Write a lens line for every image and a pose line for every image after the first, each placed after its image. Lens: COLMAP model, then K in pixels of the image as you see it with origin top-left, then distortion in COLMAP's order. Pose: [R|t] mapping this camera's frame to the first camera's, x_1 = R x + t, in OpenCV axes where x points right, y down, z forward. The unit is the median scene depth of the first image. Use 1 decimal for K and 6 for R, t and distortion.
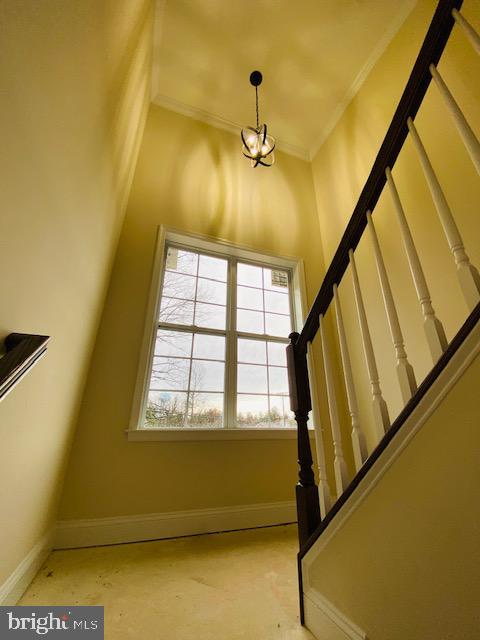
lens RADIAL K [[257.3, 0, 240.0], [0, 257.3, 320.0], [0, 0, 1]] dist [0.019989, -0.020636]
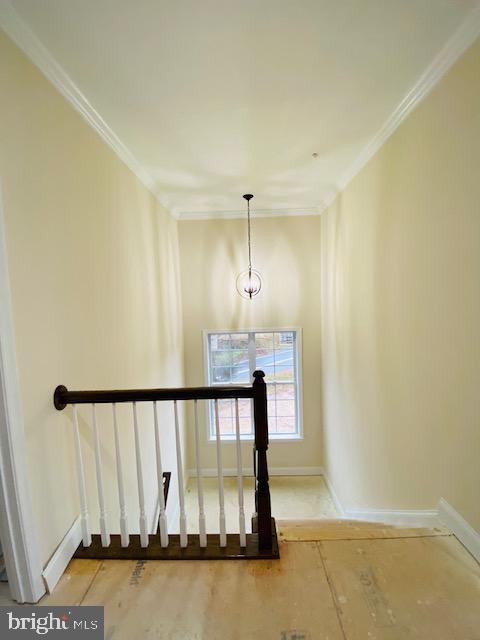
lens RADIAL K [[257.3, 0, 240.0], [0, 257.3, 320.0], [0, 0, 1]] dist [0.019989, -0.020636]
pose [[0.934219, -0.007033, -0.356631, 0.424523], [0.166405, 0.892935, 0.418302, -0.898391], [0.315506, -0.450131, 0.835367, -0.232606]]
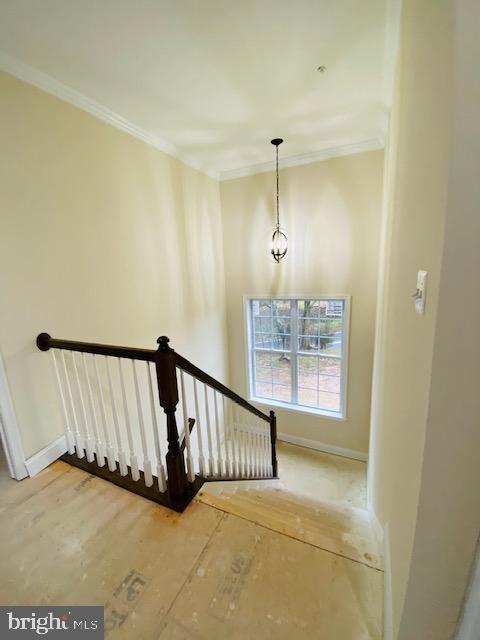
lens RADIAL K [[257.3, 0, 240.0], [0, 257.3, 320.0], [0, 0, 1]] dist [0.019989, -0.020636]
pose [[0.714346, 0.102101, -0.692304, 0.702352], [0.303790, 0.845972, 0.438227, -0.801833], [0.630413, -0.523361, 0.573300, -0.037180]]
